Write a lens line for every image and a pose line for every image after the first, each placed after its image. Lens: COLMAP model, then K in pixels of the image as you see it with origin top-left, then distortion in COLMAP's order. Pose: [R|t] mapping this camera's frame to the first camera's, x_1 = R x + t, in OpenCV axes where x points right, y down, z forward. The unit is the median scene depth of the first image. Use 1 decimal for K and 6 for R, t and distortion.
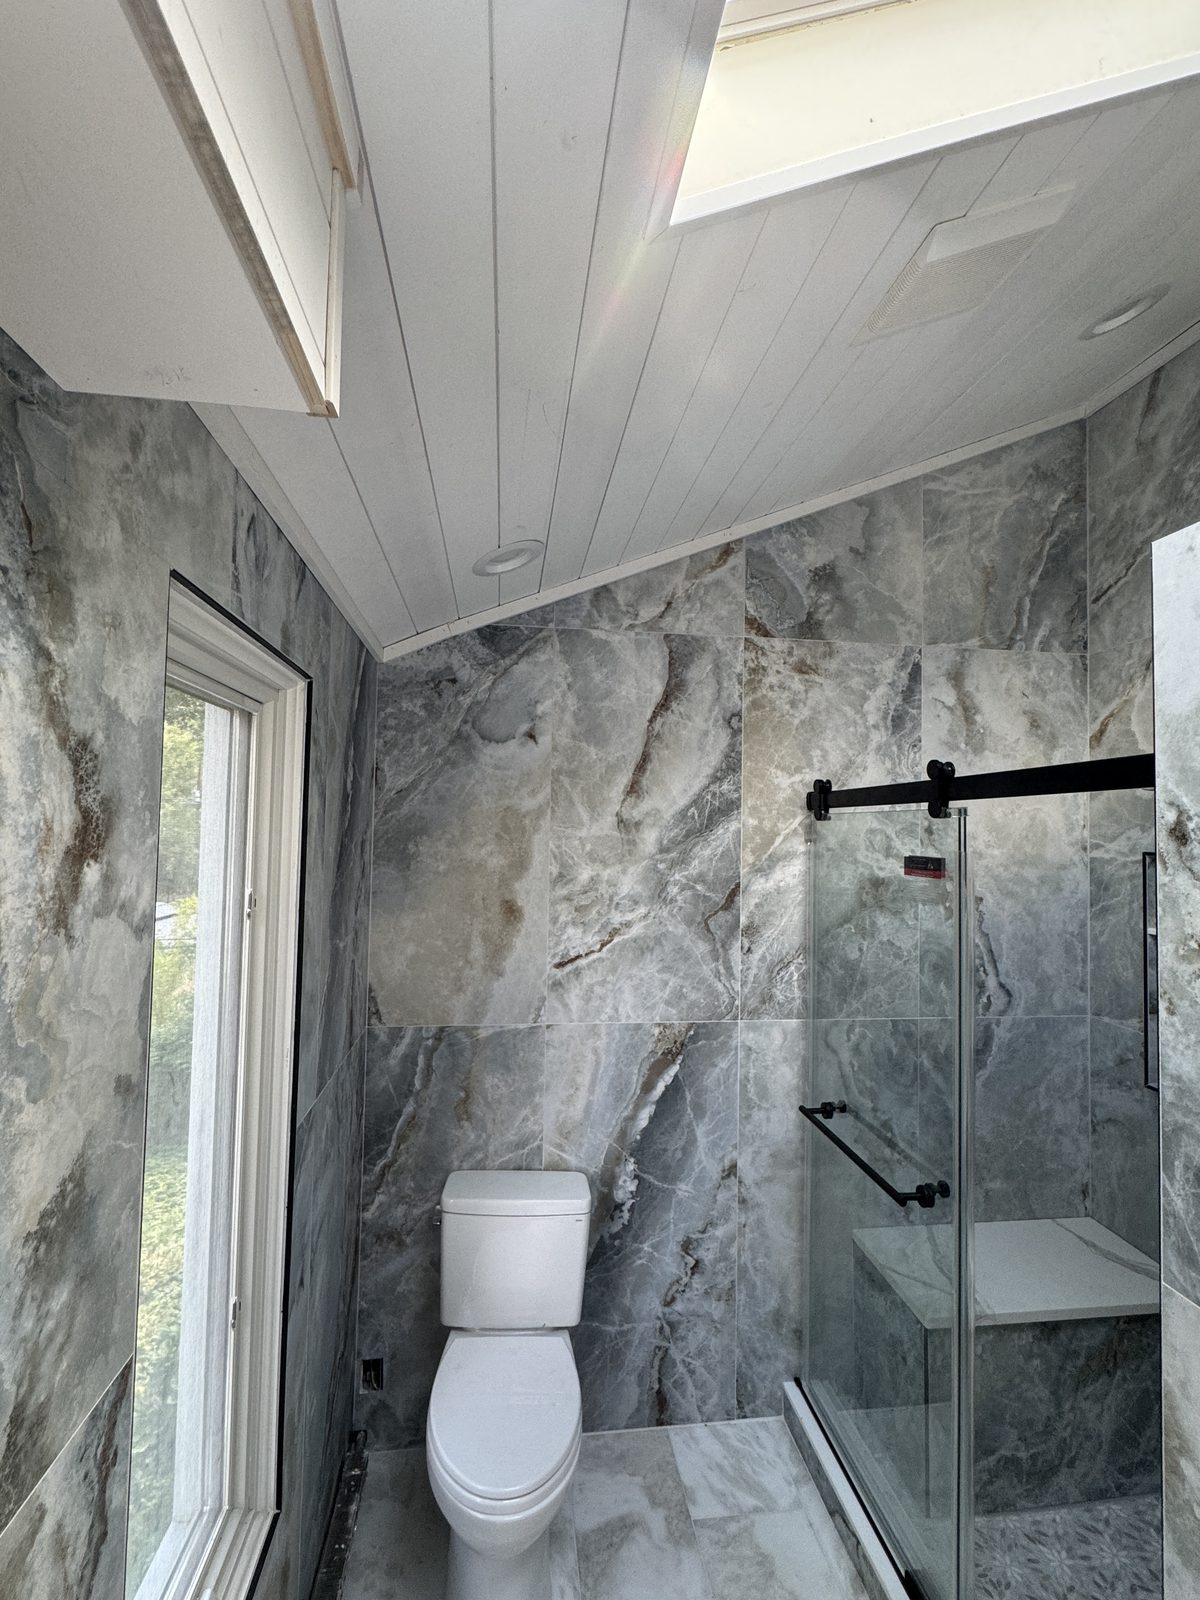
lens RADIAL K [[753.1, 0, 601.2], [0, 753.1, 796.7], [0, 0, 1]] dist [-0.002841, 0.000197]
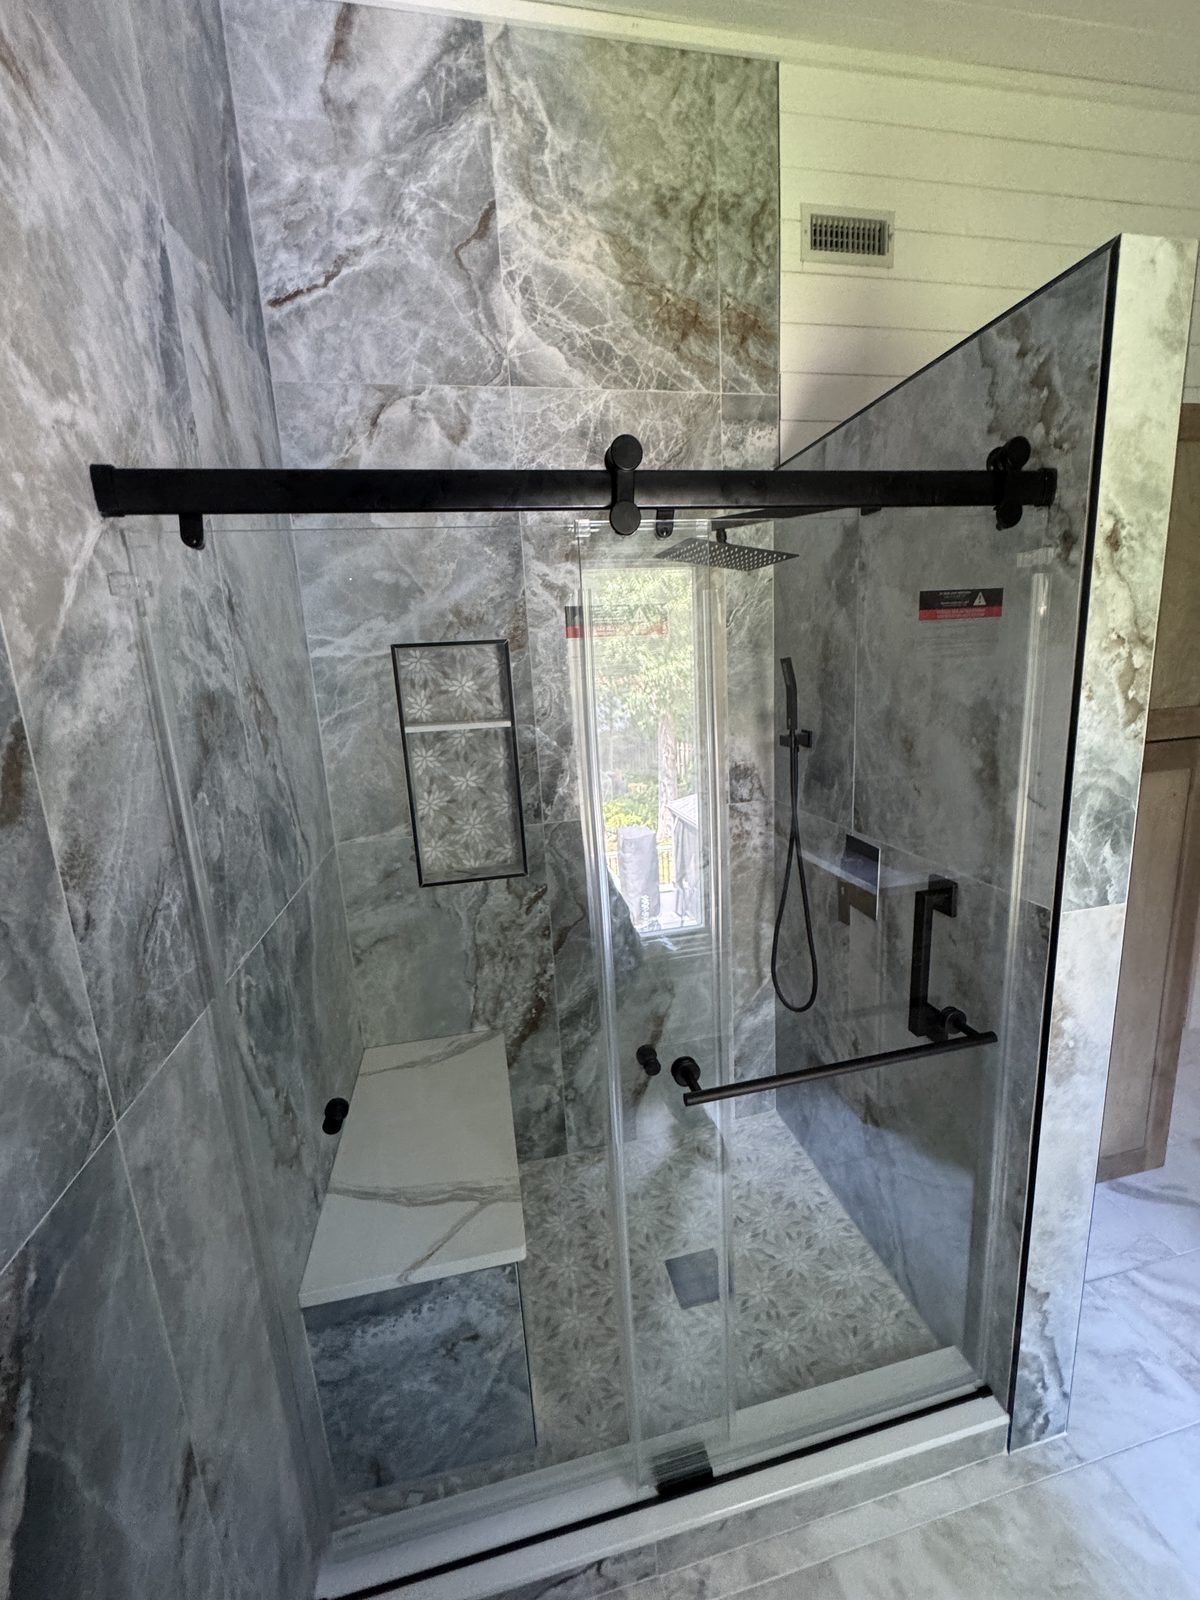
lens RADIAL K [[636.1, 0, 600.0], [0, 636.1, 800.0], [0, 0, 1]] dist [-0.005466, 0.000273]
pose [[-0.079309, -0.212550, 0.973926, -0.080624], [0.012650, 0.976711, 0.214188, 0.089266], [-0.996770, 0.029307, -0.074773, 0.758851]]
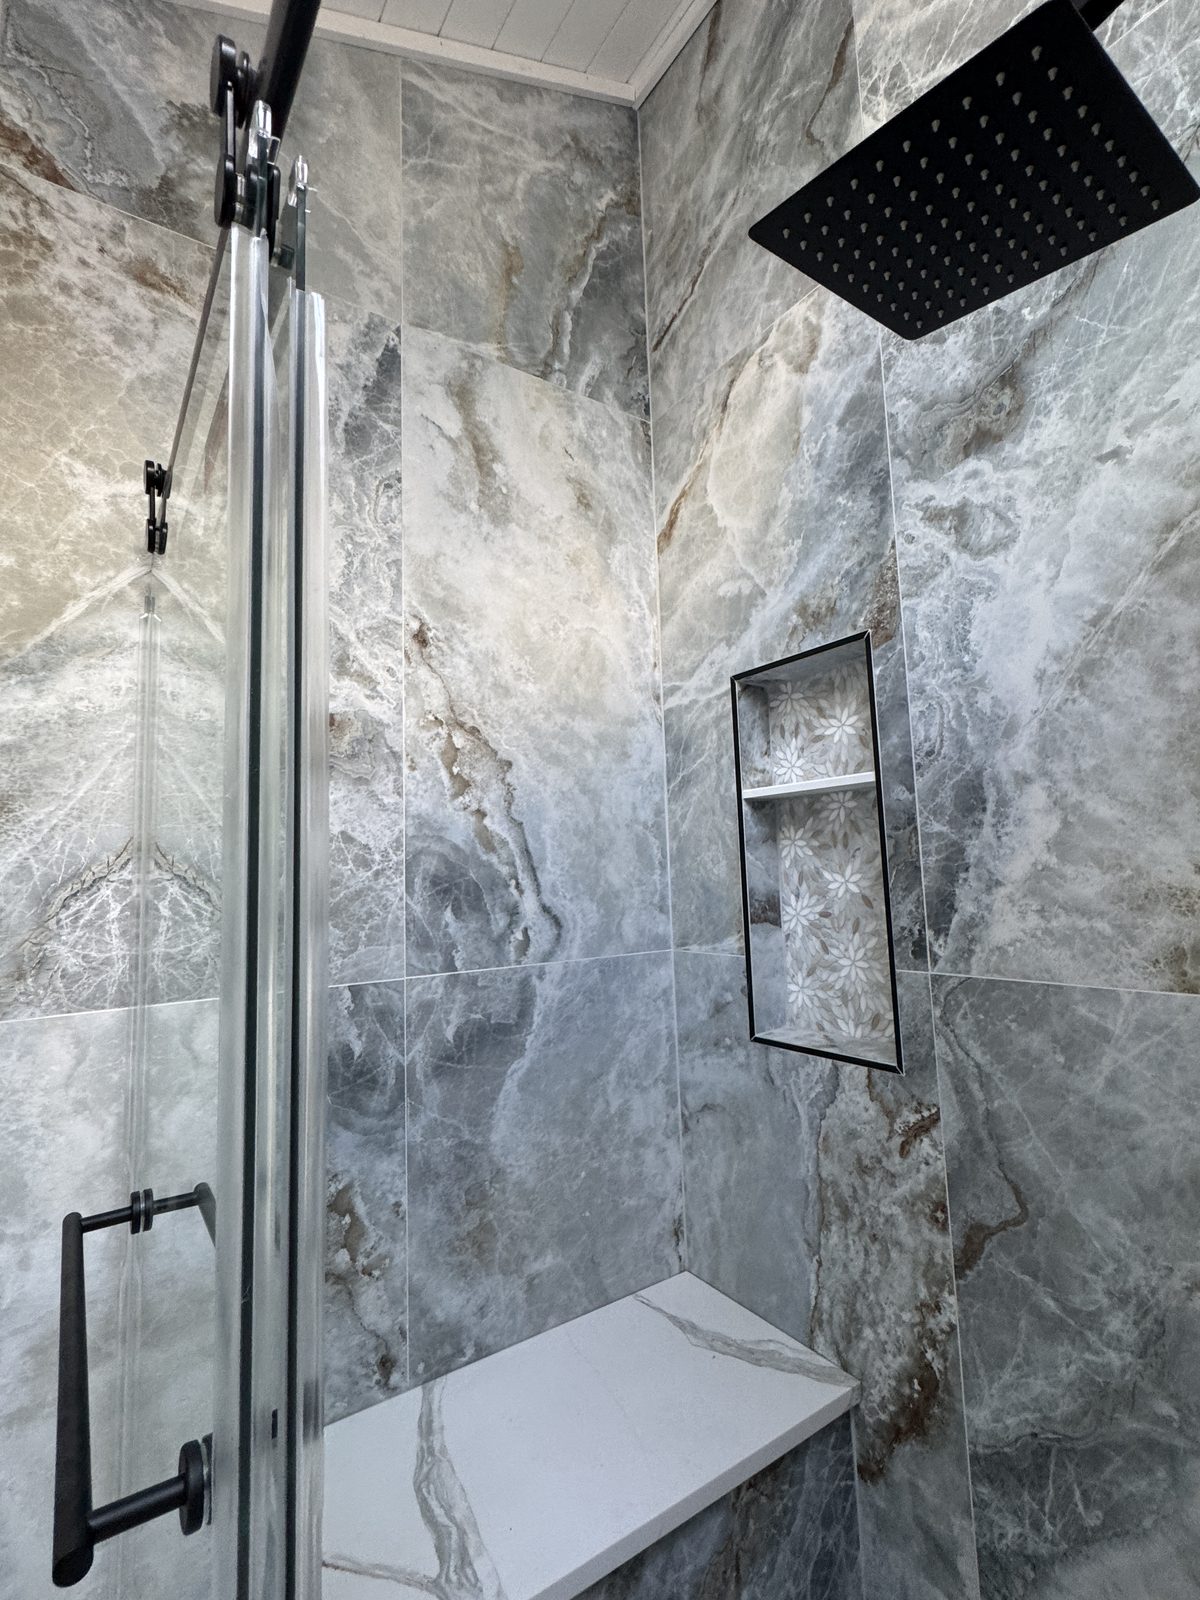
lens RADIAL K [[753.1, 0, 601.2], [0, 753.1, 796.7], [0, 0, 1]] dist [-0.002841, 0.000197]
pose [[0.885636, 0.000057, 0.464380, 0.295743], [0.032835, 0.997489, -0.062744, 0.201019], [-0.463217, 0.070817, 0.883411, 0.449866]]
